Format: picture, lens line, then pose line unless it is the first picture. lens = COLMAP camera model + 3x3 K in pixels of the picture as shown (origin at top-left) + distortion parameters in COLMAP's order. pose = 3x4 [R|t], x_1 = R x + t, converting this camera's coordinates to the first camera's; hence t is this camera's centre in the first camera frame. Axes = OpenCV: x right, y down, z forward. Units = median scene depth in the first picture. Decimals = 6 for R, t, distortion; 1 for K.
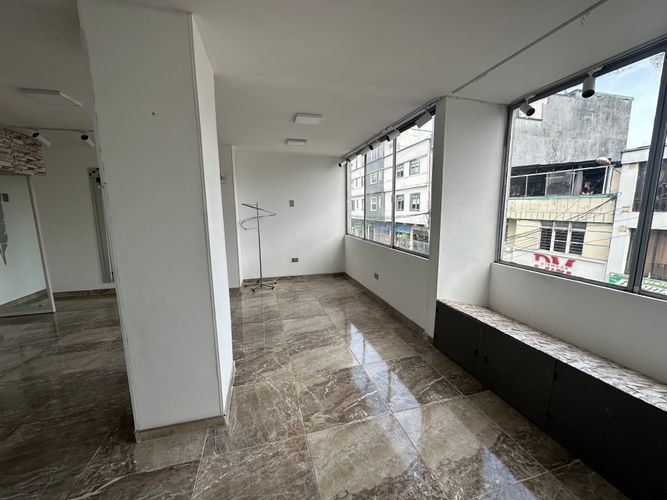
lens RADIAL K [[265.5, 0, 333.2], [0, 265.5, 248.9], [0, 0, 1]] dist [-0.001422, -0.000041]
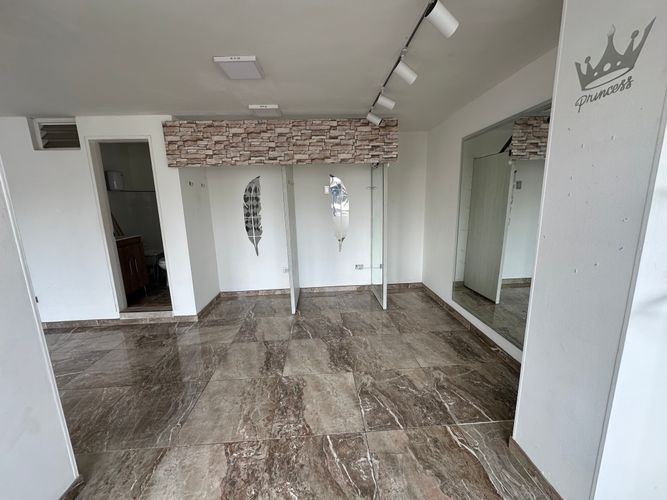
lens RADIAL K [[265.5, 0, 333.2], [0, 265.5, 248.9], [0, 0, 1]] dist [-0.001422, -0.000041]
pose [[-0.210459, 0.191825, -0.958598, -0.170413], [-0.118361, 0.968347, 0.219762, -0.179685], [0.970411, 0.159712, -0.181093, 1.099650]]
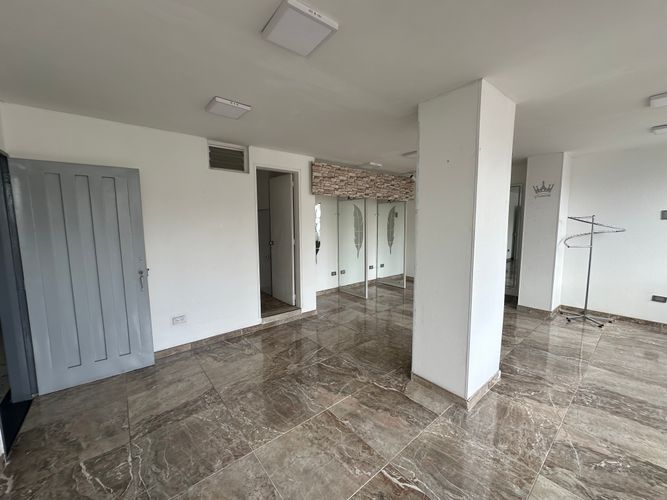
lens RADIAL K [[265.5, 0, 333.2], [0, 265.5, 248.9], [0, 0, 1]] dist [-0.001422, -0.000041]
pose [[0.405676, 0.097391, -0.908813, 0.185576], [-0.133360, 0.989973, 0.046559, -0.007422], [0.904235, 0.102312, 0.414597, -0.049120]]
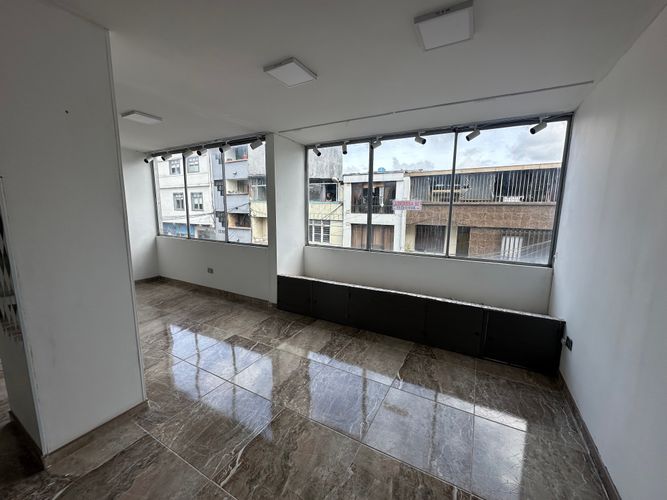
lens RADIAL K [[265.5, 0, 333.2], [0, 265.5, 248.9], [0, 0, 1]] dist [-0.001422, -0.000041]
pose [[0.701730, -0.088063, 0.706979, -0.311310], [0.088597, 0.995415, 0.036052, 0.023924], [-0.706913, 0.037337, 0.706315, -0.167469]]
